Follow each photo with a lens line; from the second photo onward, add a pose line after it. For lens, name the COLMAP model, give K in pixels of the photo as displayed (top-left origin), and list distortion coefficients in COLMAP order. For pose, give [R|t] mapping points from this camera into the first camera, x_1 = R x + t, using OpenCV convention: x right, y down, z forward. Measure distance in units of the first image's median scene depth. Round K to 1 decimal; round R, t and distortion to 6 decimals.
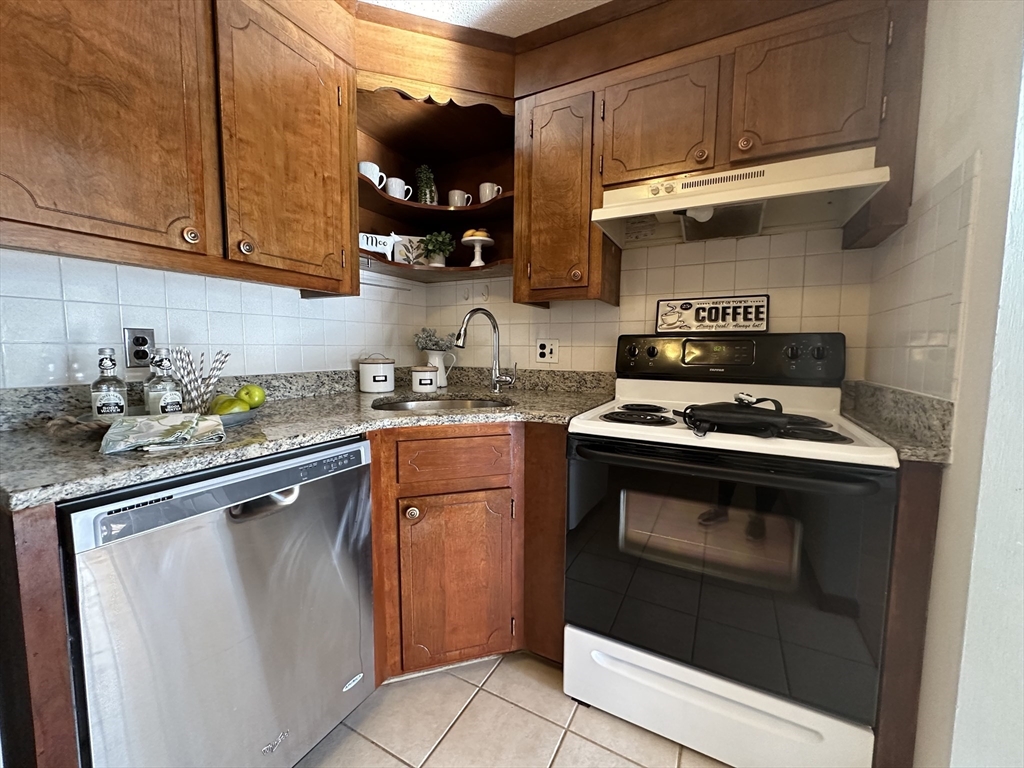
lens RADIAL K [[408.0, 0, 512.4], [0, 408.0, 381.8], [0, 0, 1]] dist [-0.001040, -0.000010]
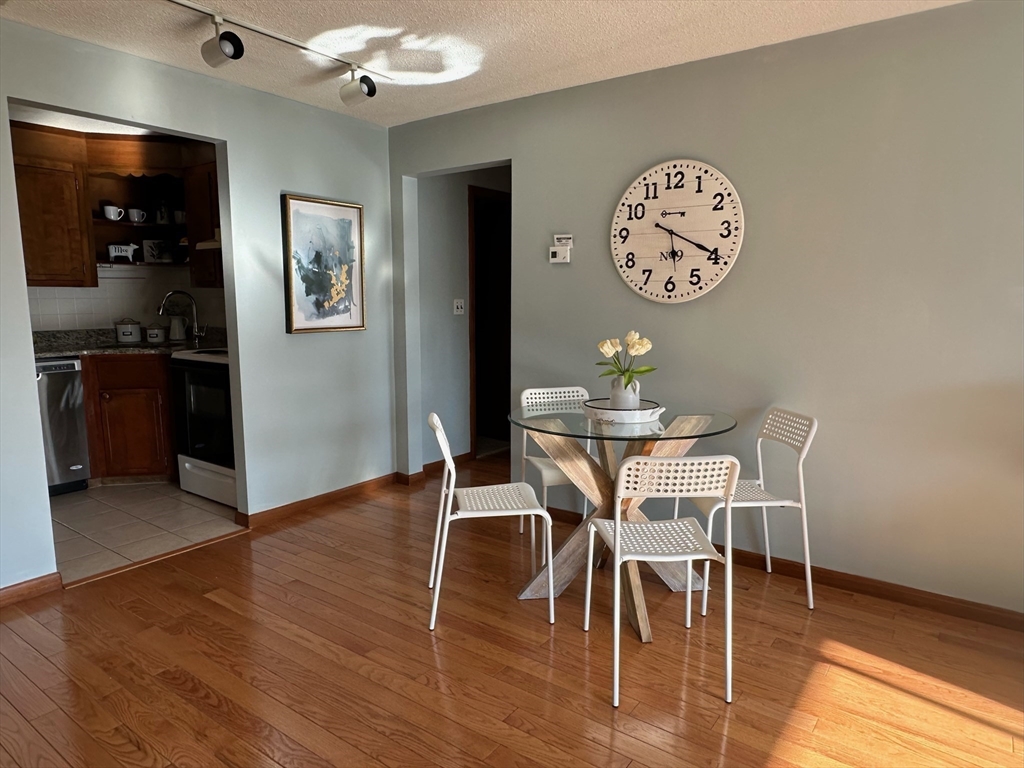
lens RADIAL K [[654.7, 0, 510.3], [0, 654.7, 388.8], [0, 0, 1]] dist [0.002474, -0.004104]
pose [[0.990341, 0.012385, -0.138101, 1.926024], [-0.004584, 0.998383, 0.056666, 0.070564], [0.138580, -0.055485, 0.988796, -1.722145]]
